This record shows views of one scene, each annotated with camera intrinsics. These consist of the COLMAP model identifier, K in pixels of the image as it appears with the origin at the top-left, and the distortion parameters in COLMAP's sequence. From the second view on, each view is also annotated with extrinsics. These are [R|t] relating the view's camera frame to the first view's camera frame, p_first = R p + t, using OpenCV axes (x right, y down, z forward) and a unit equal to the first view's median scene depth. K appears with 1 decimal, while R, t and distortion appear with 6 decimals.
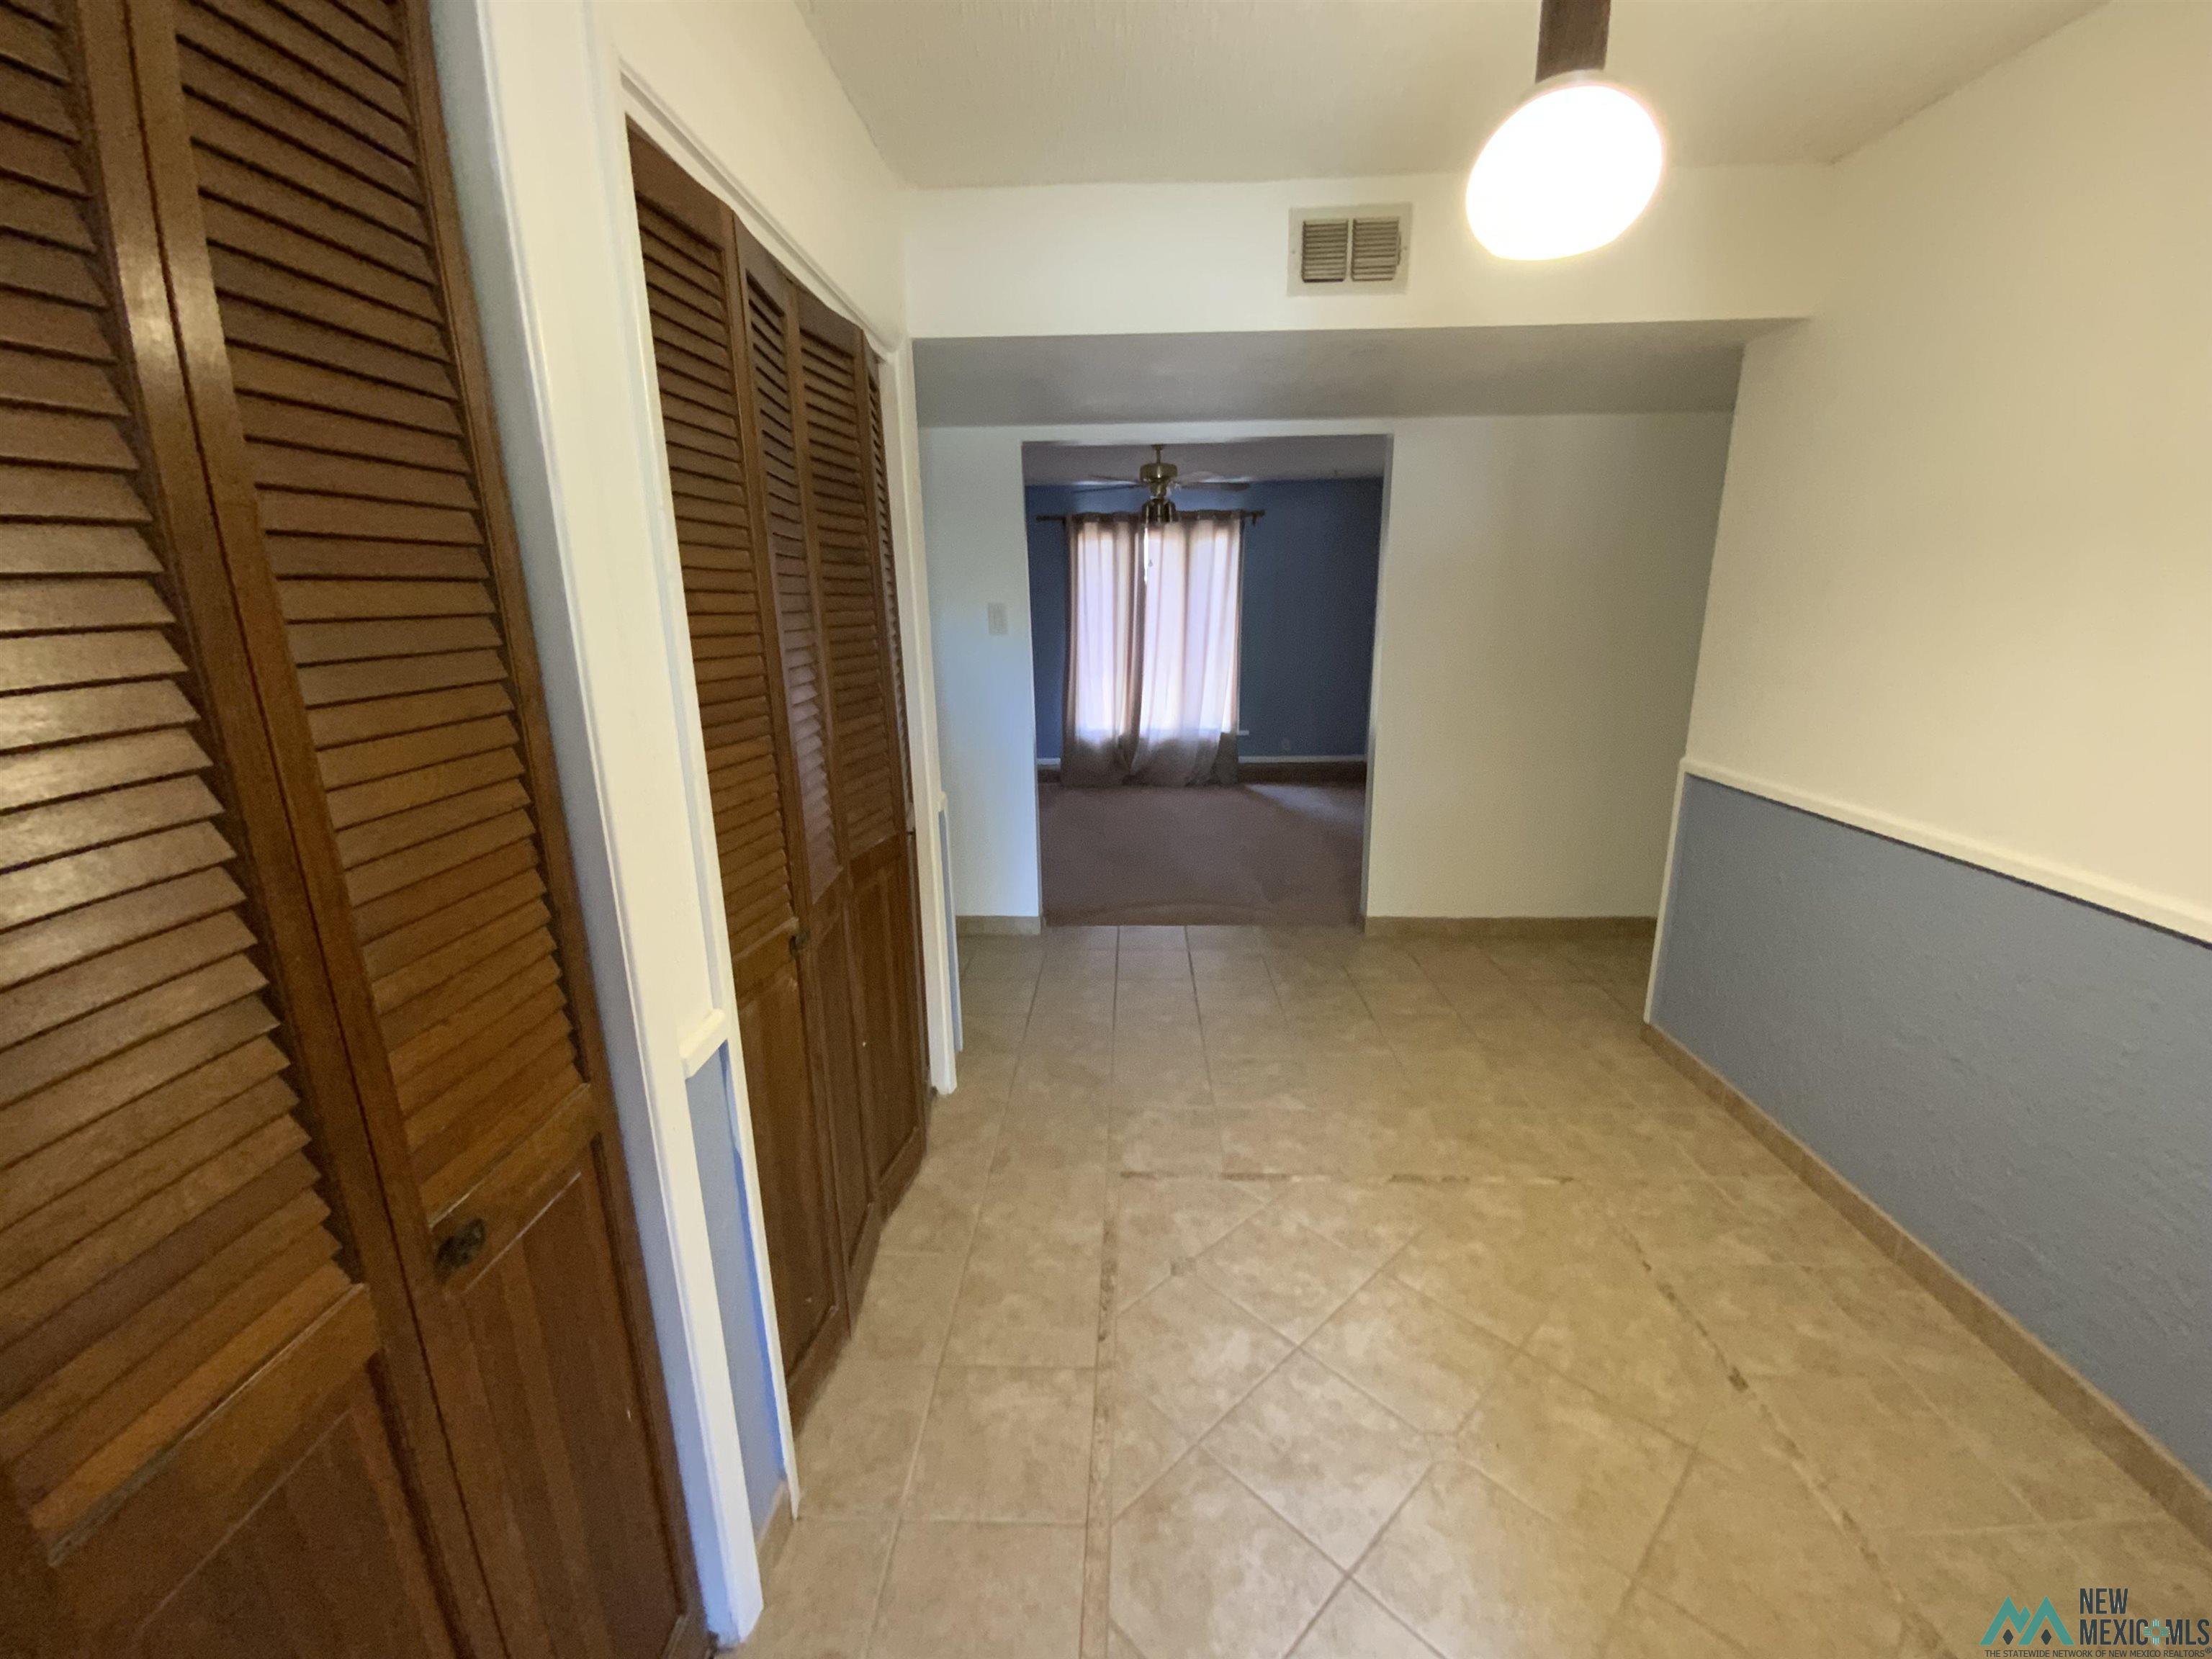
lens RADIAL K [[894.0, 0, 1106.0], [0, 894.0, 829.5], [0, 0, 1]] dist [0.000983, 0.000206]
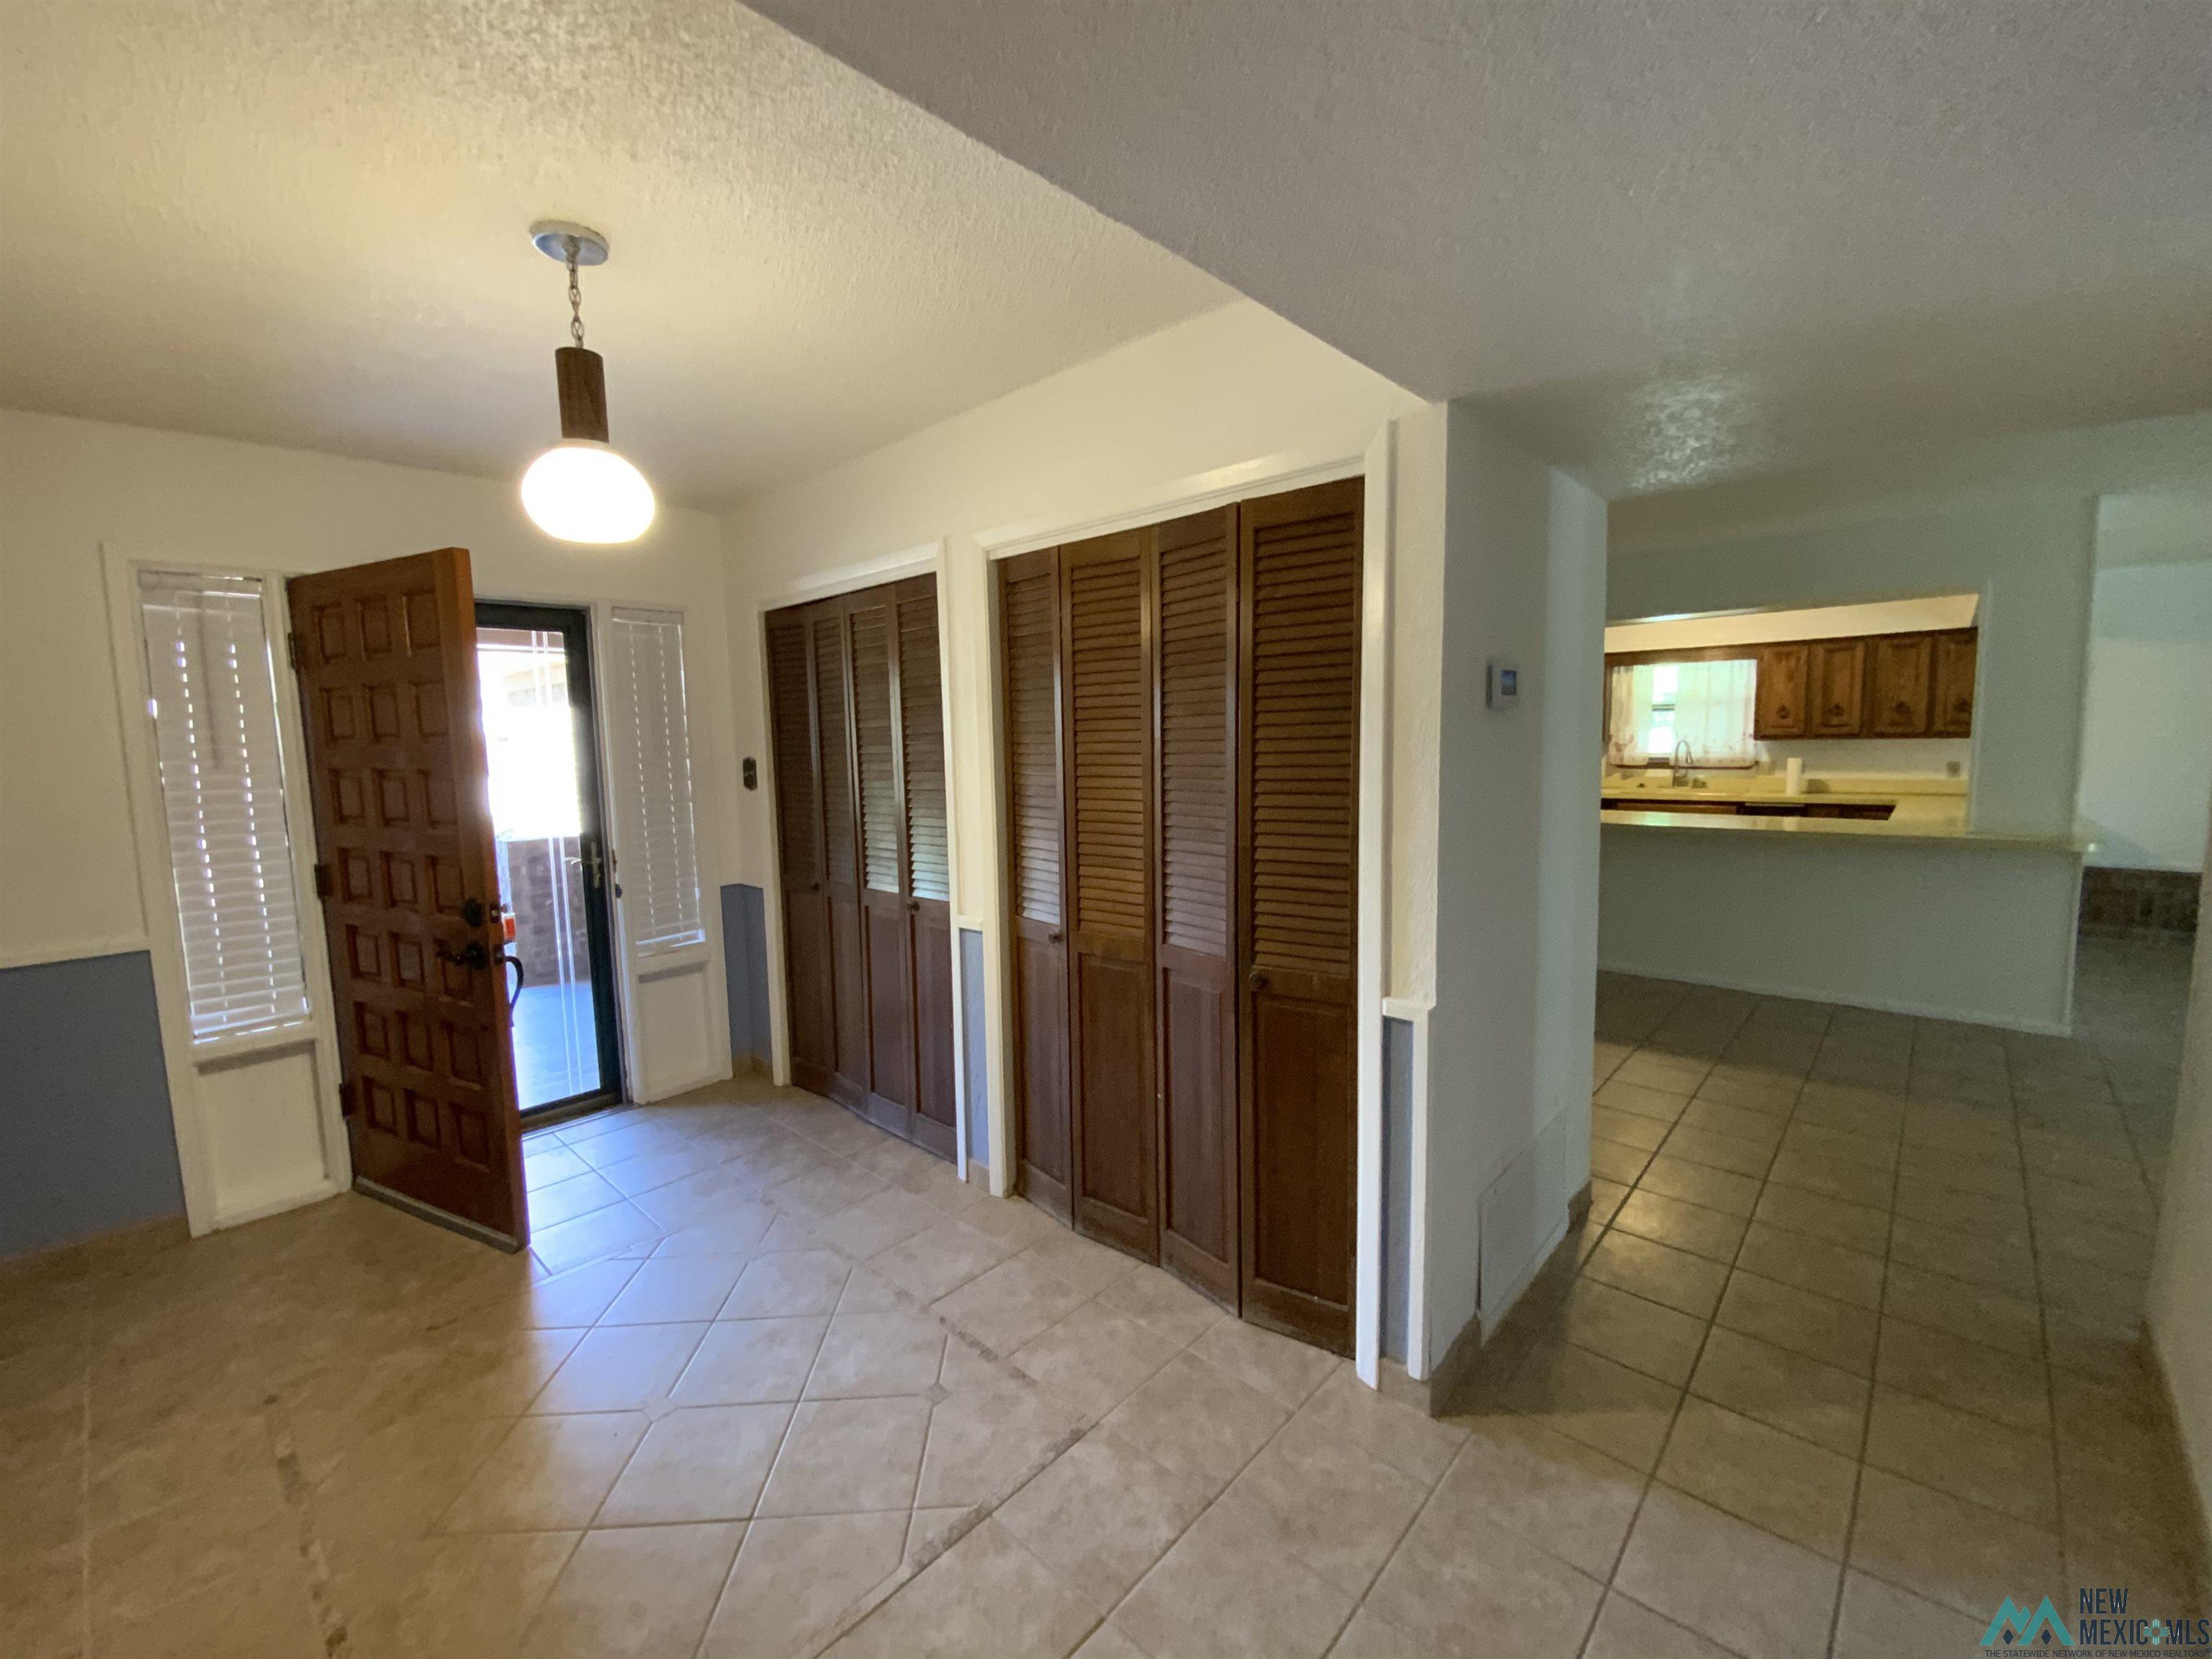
lens RADIAL K [[894.0, 0, 1106.0], [0, 894.0, 829.5], [0, 0, 1]] dist [0.000983, 0.000206]
pose [[-0.647637, 0.110225, -0.753934, 0.618544], [-0.158650, 0.948287, 0.274921, -0.407888], [0.745249, 0.297660, -0.596659, 1.466292]]
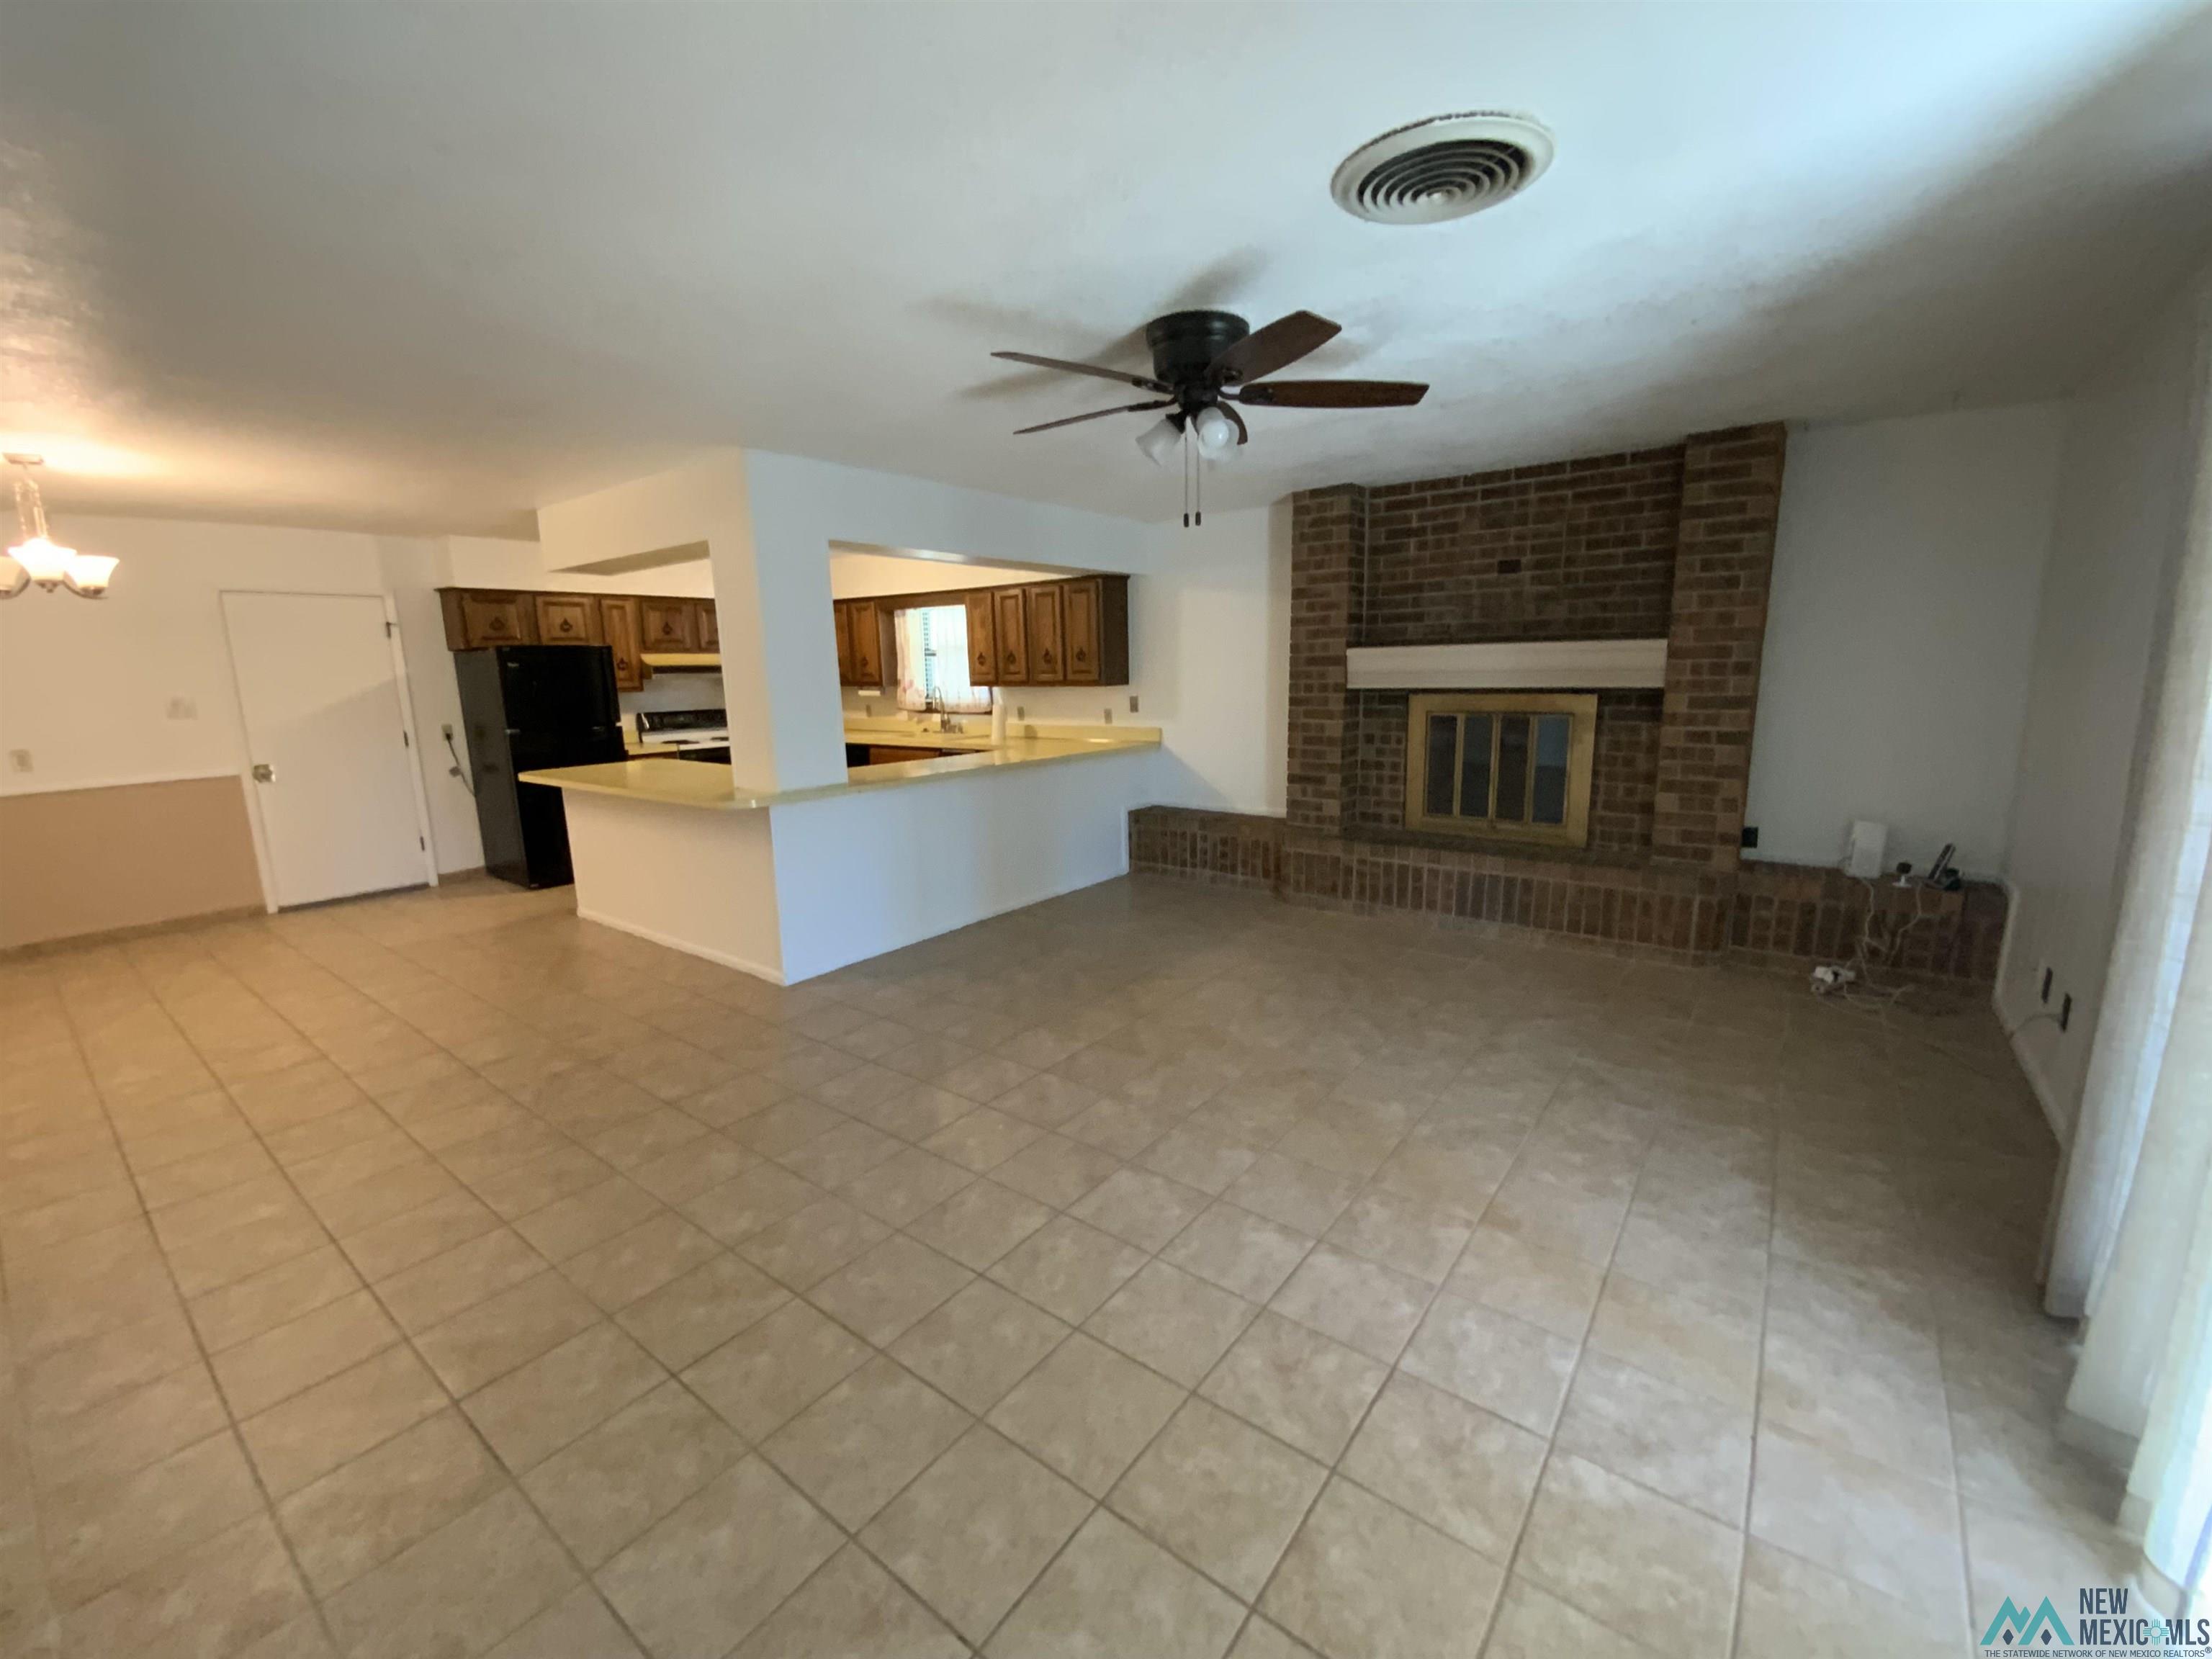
lens RADIAL K [[891.8, 0, 1101.9], [0, 891.8, 827.9], [0, 0, 1]] dist [0.043715, -0.031117]
pose [[-0.583296, 0.169409, -0.794397, 0.537209], [-0.177818, 0.927653, 0.328392, -0.431860], [0.792557, 0.332808, -0.510972, 1.565982]]
